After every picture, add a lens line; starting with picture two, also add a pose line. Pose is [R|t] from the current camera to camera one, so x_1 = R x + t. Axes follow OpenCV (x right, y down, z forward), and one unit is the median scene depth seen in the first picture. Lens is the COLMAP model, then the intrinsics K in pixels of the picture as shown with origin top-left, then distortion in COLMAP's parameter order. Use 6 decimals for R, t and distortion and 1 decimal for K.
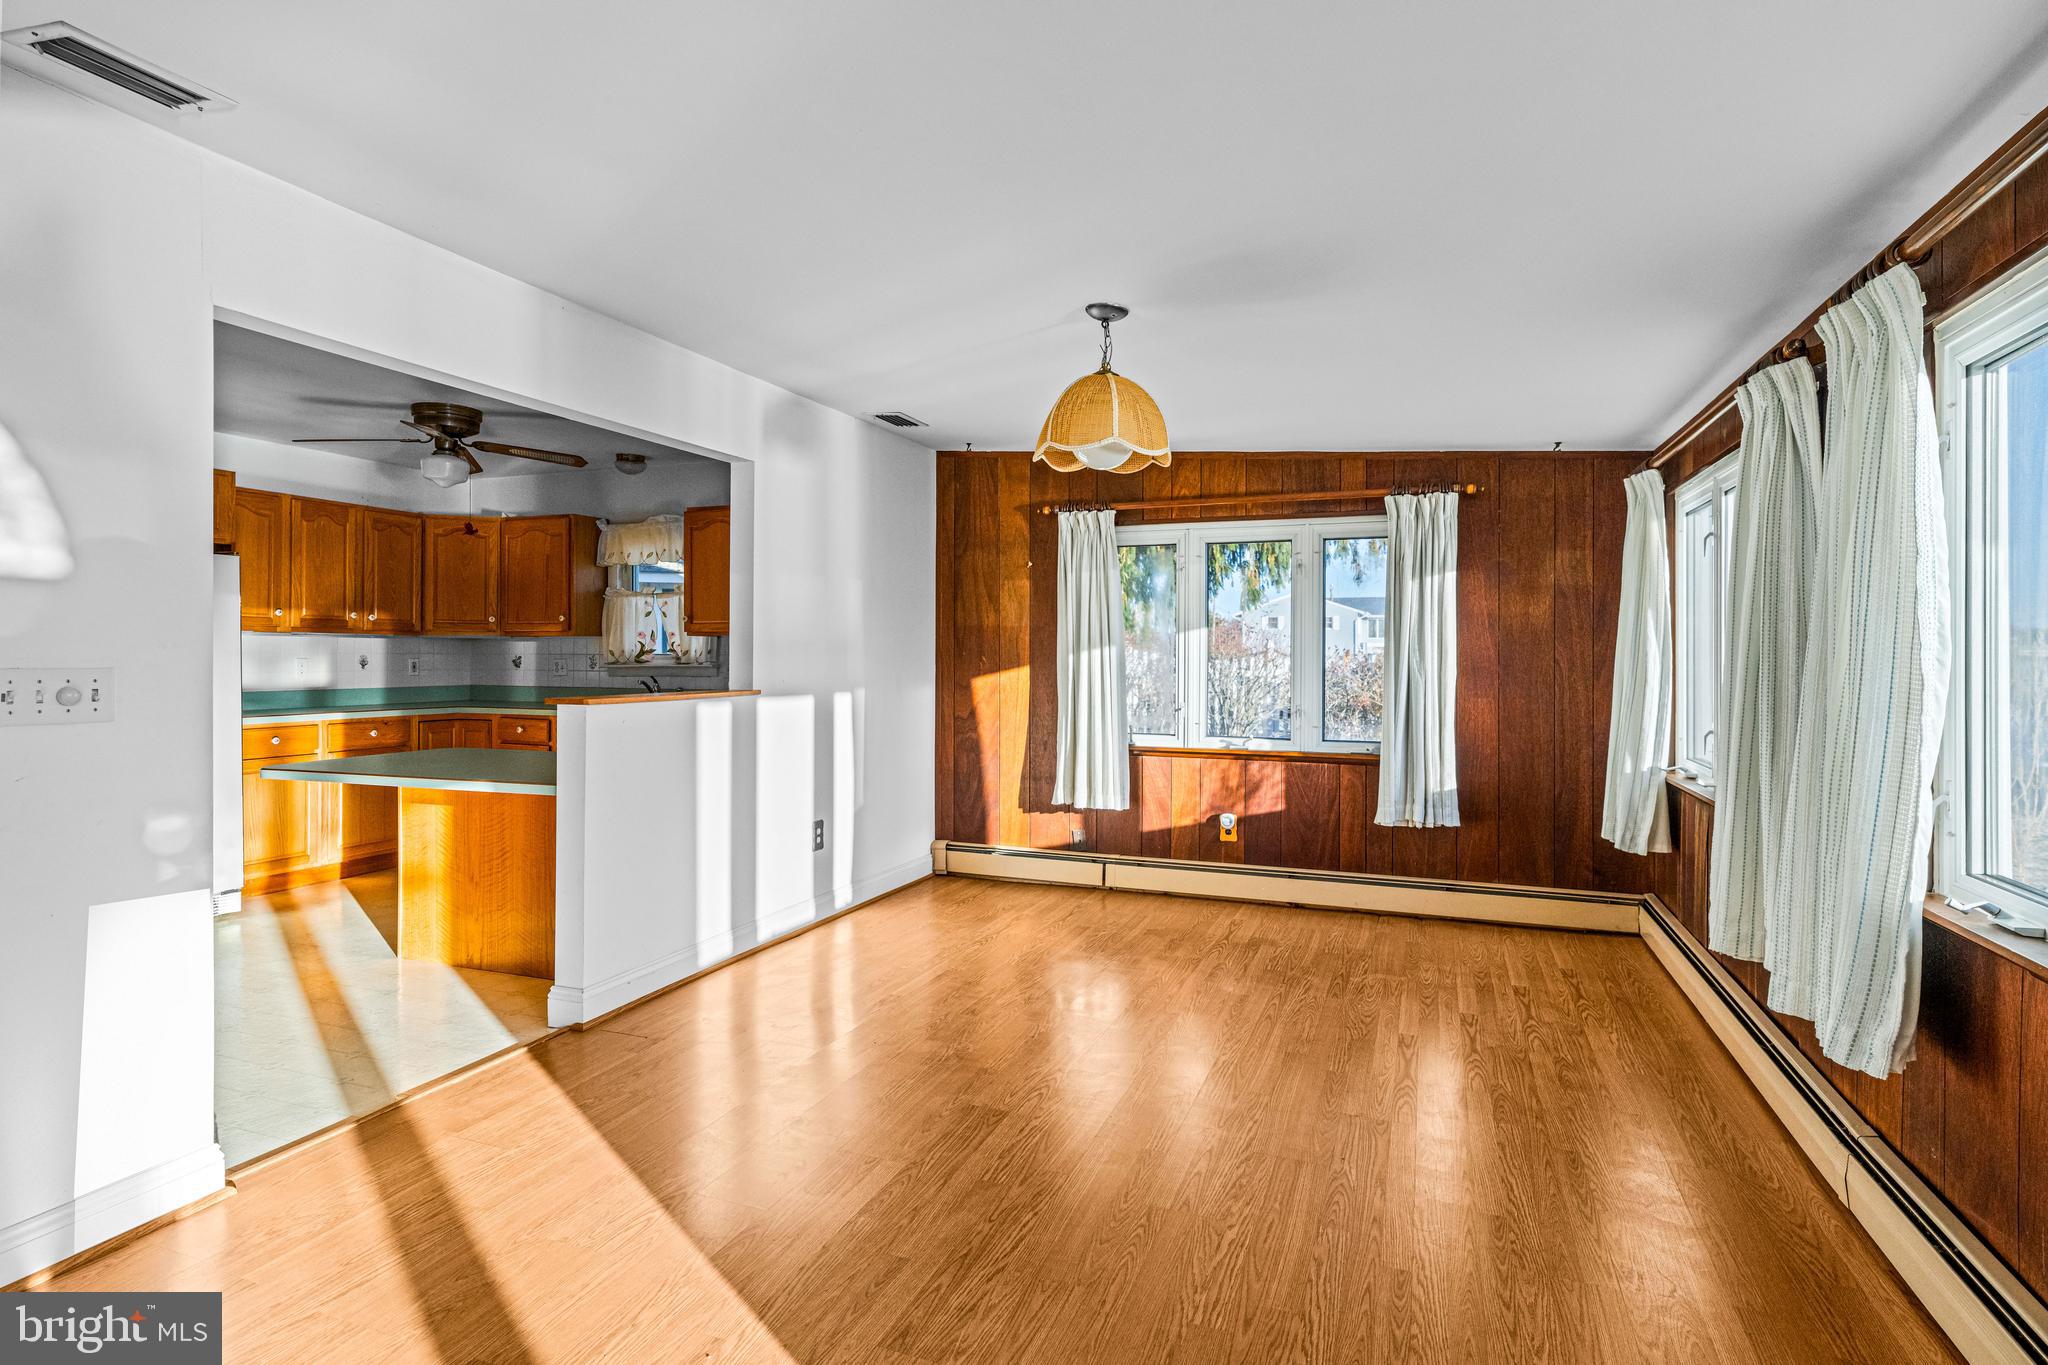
lens RADIAL K [[1027.6, 0, 1024.6], [0, 1027.6, 651.6], [0, 0, 1]] dist [0.004200, -0.000108]
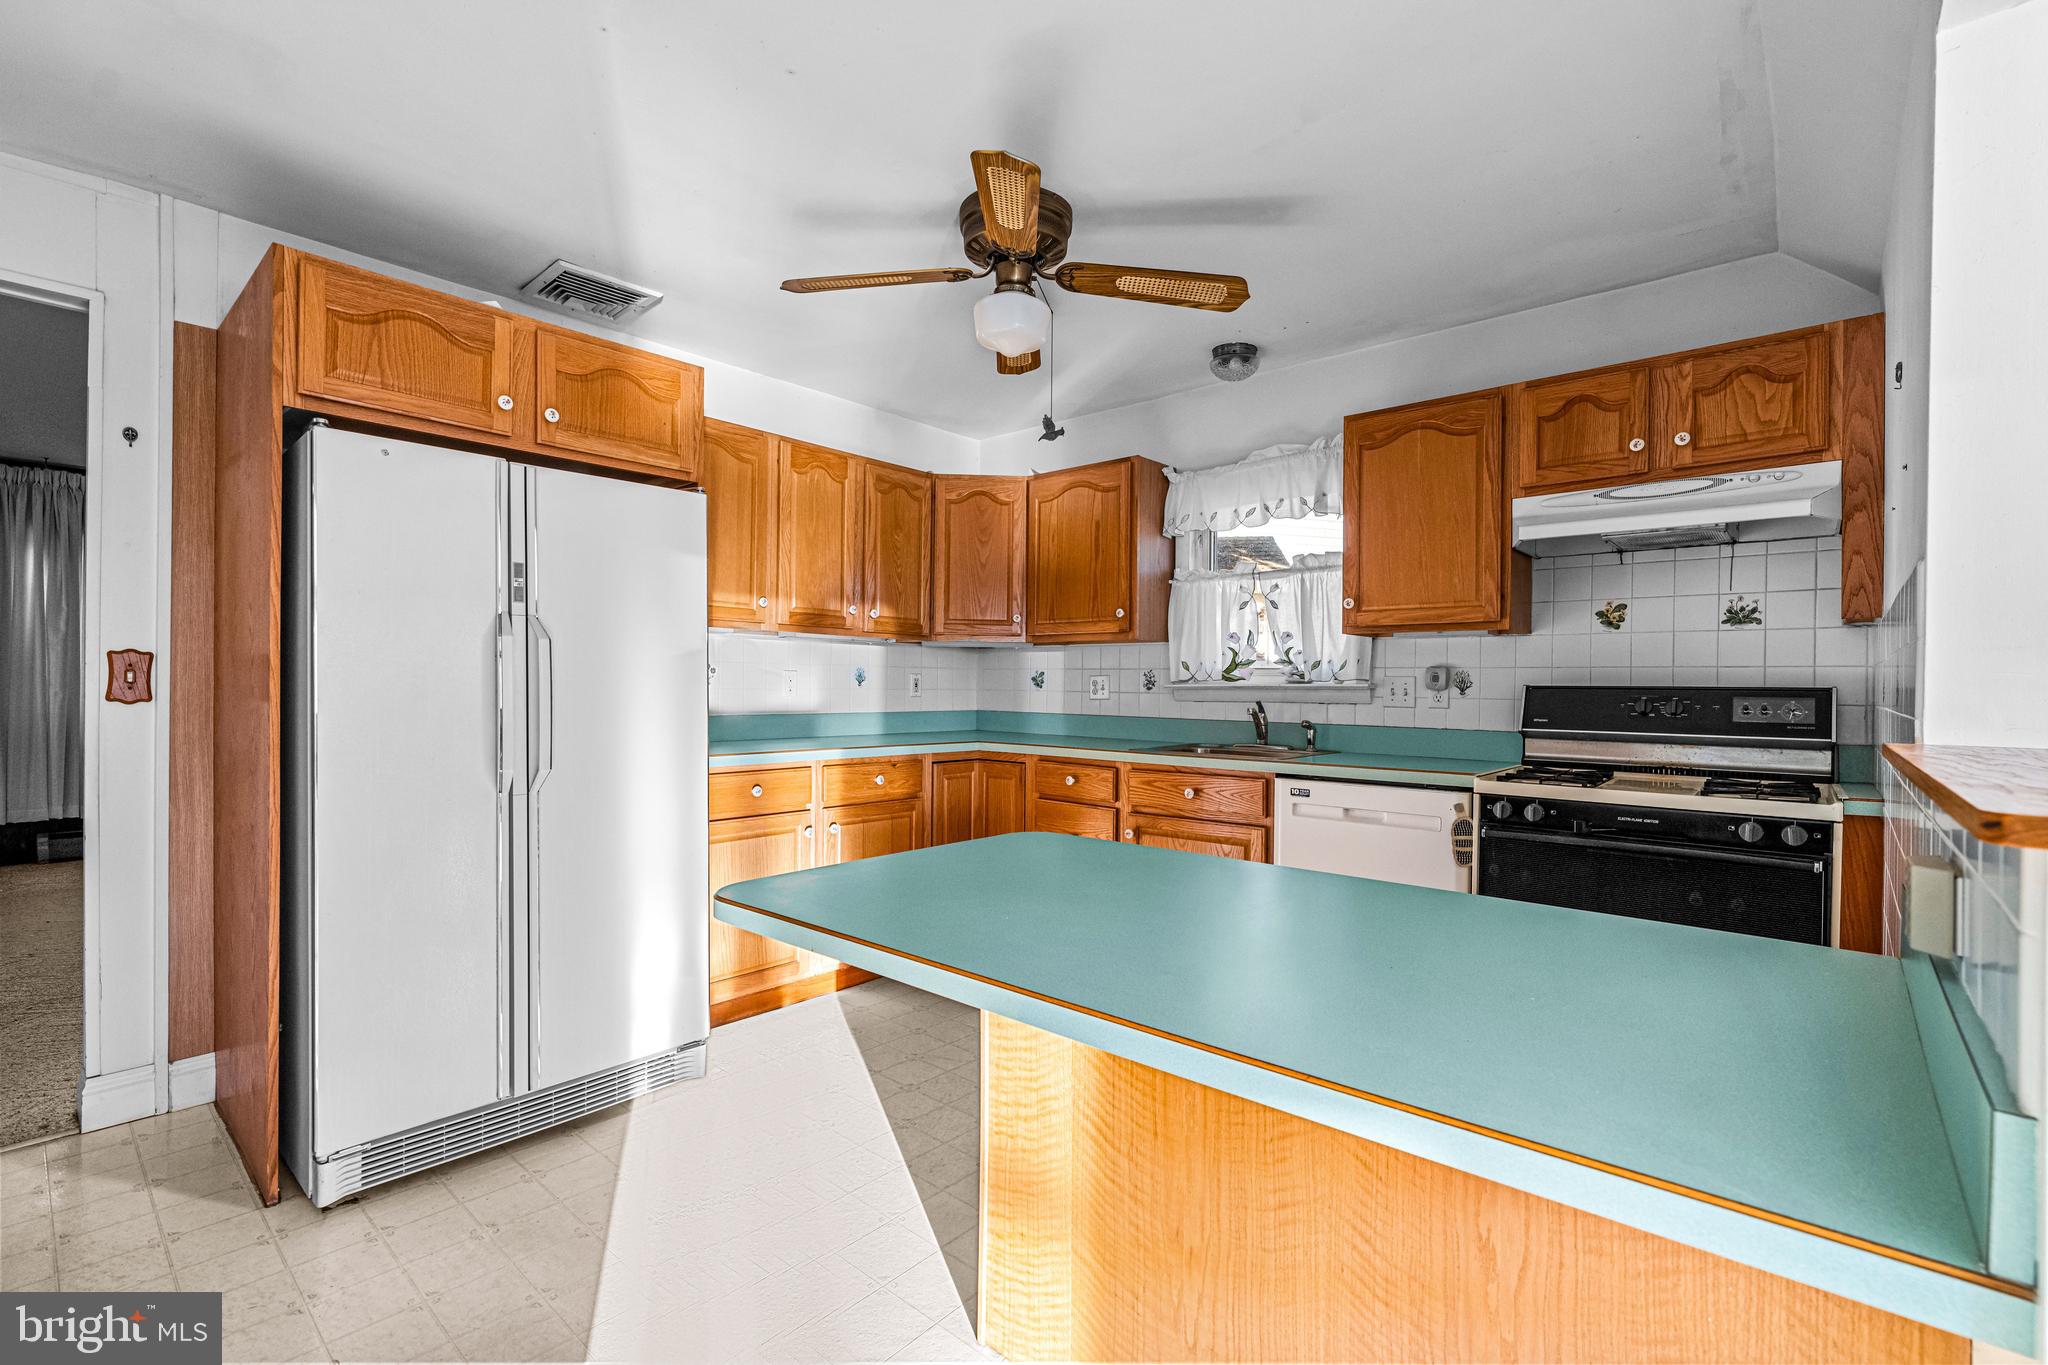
lens RADIAL K [[901.7, 0, 1022.9], [0, 901.7, 690.6], [0, 0, 1]] dist [0.000103, -0.000322]
pose [[0.936930, 0.009544, -0.349387, -0.362255], [-0.006937, 0.999938, 0.008711, 0.015764], [0.349449, -0.005738, 0.936938, 0.512537]]
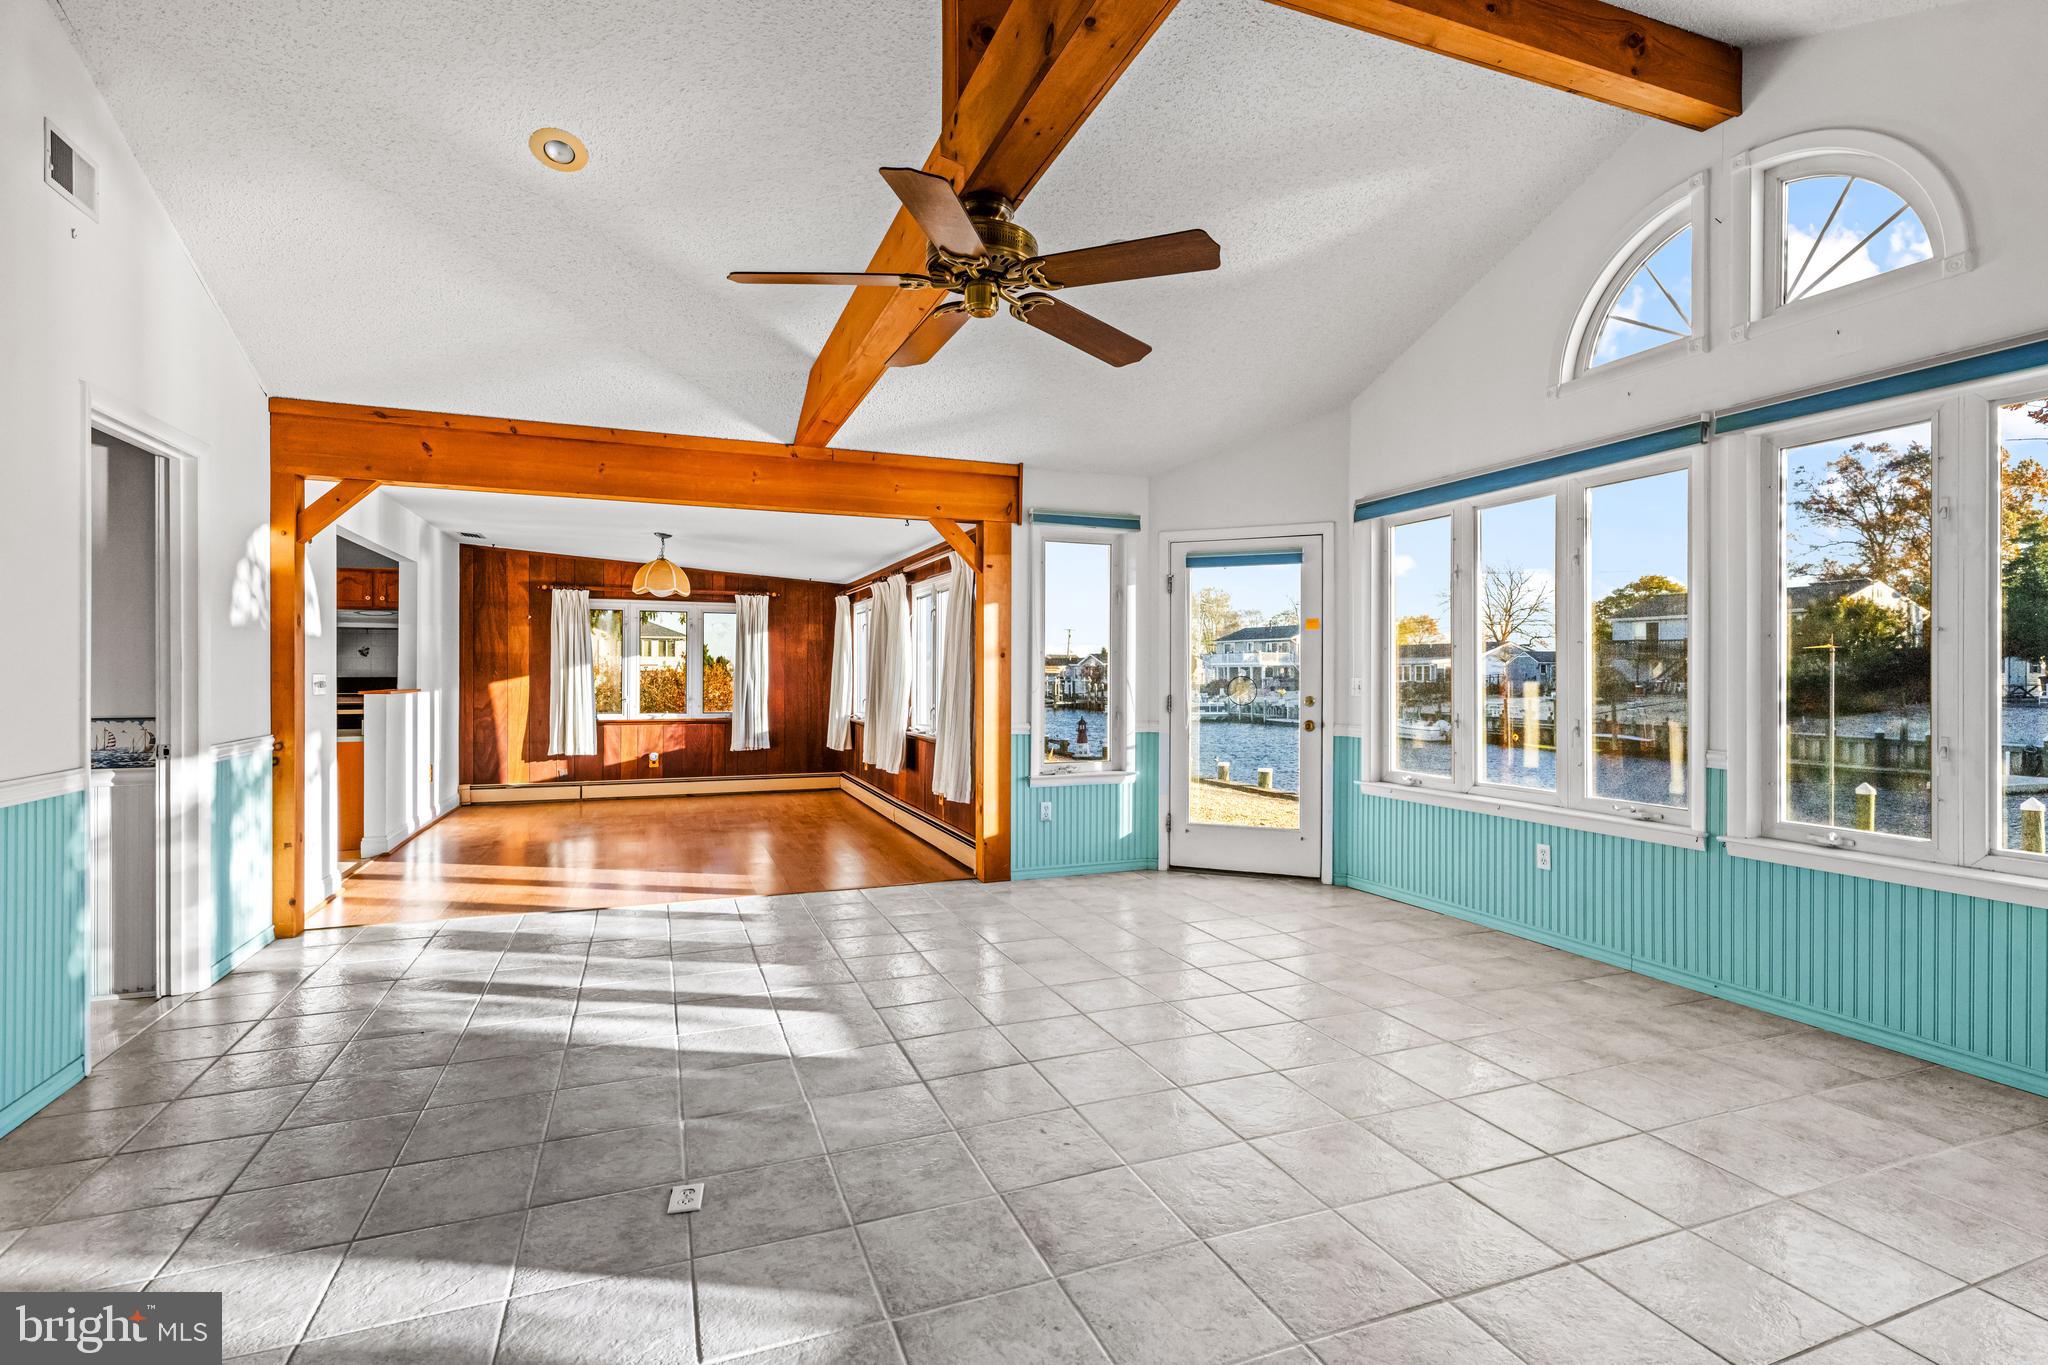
lens RADIAL K [[966.1, 0, 1032.1], [0, 966.1, 677.0], [0, 0, 1]] dist [0.002300, 0.000341]
pose [[0.732870, -0.003337, 0.680361, -0.501130], [-0.002374, 0.999969, 0.007462, 0.000948], [-0.680365, -0.007084, 0.732840, -0.786643]]
